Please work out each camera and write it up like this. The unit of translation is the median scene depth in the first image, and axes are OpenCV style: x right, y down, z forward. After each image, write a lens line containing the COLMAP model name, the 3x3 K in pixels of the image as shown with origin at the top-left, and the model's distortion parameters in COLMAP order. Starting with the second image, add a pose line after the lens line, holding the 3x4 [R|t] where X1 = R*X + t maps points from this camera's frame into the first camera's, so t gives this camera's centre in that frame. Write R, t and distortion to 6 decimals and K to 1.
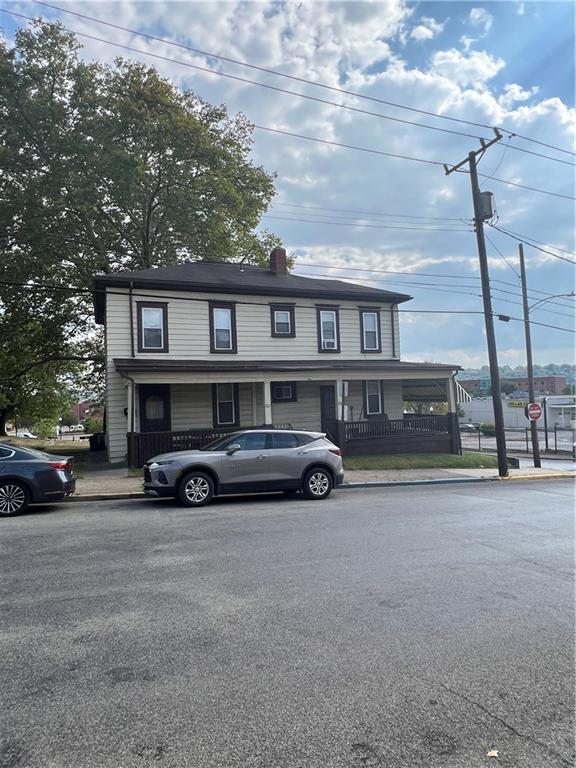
lens RADIAL K [[448.1, 0, 281.4], [0, 448.1, 382.9], [0, 0, 1]] dist [-0.004265, 0.000626]
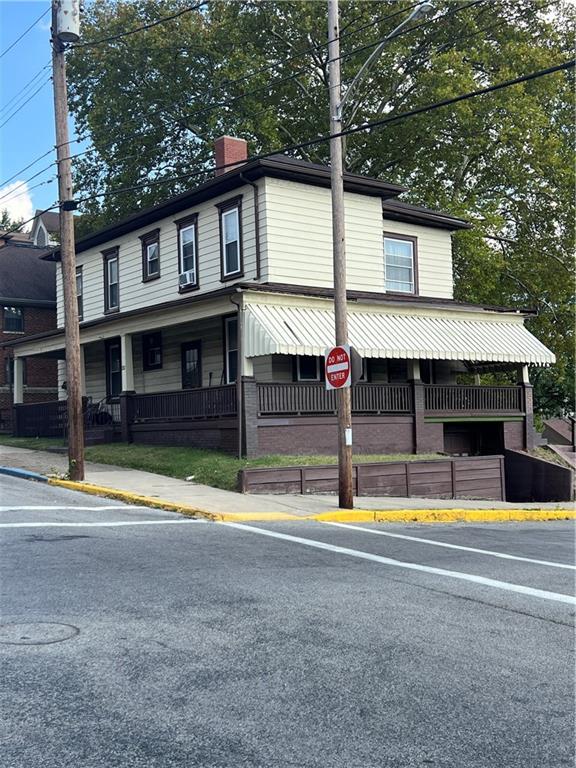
lens RADIAL K [[874.6, 0, 287.5], [0, 874.6, 389.1], [0, 0, 1]] dist [0.170191, 0.000000]
pose [[0.278657, -0.022697, -0.960122, 1.503138], [0.046320, 0.998875, -0.010170, 0.103792], [0.959273, -0.041639, 0.279395, 0.849497]]
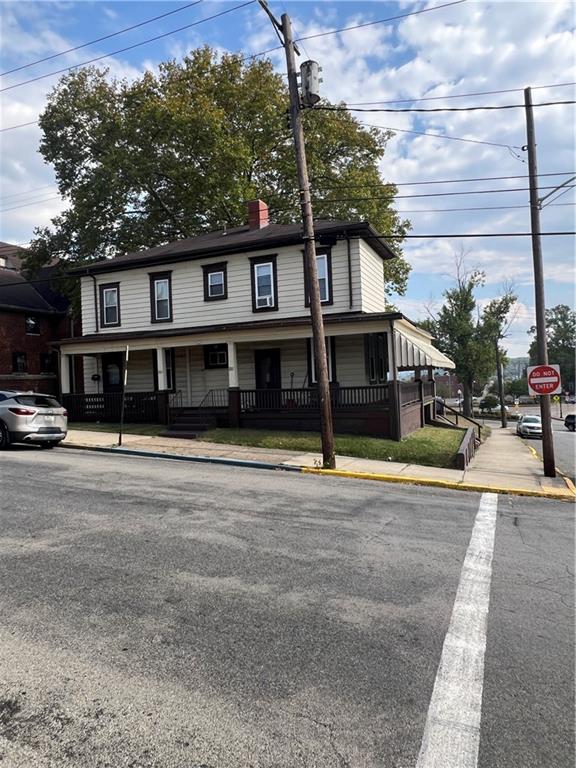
lens RADIAL K [[500.4, 0, 289.6], [0, 500.4, 382.6], [0, 0, 1]] dist [0.004303, 0.000144]
pose [[0.724294, 0.005039, -0.689473, 0.893259], [0.034536, 0.998453, 0.043577, 0.033254], [0.688626, -0.055374, 0.722999, 0.351550]]
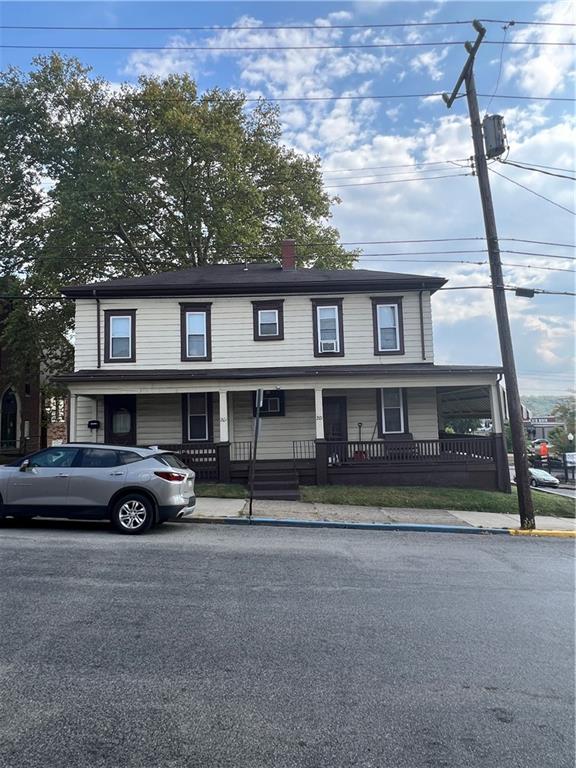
lens RADIAL K [[476.0, 0, 284.8], [0, 476.0, 381.4], [0, 0, 1]] dist [0.010986, -0.001842]
pose [[0.932023, -0.022022, -0.361728, 0.378057], [0.006086, 0.998962, -0.045136, 0.018038], [0.362347, 0.039866, 0.931190, 0.180889]]
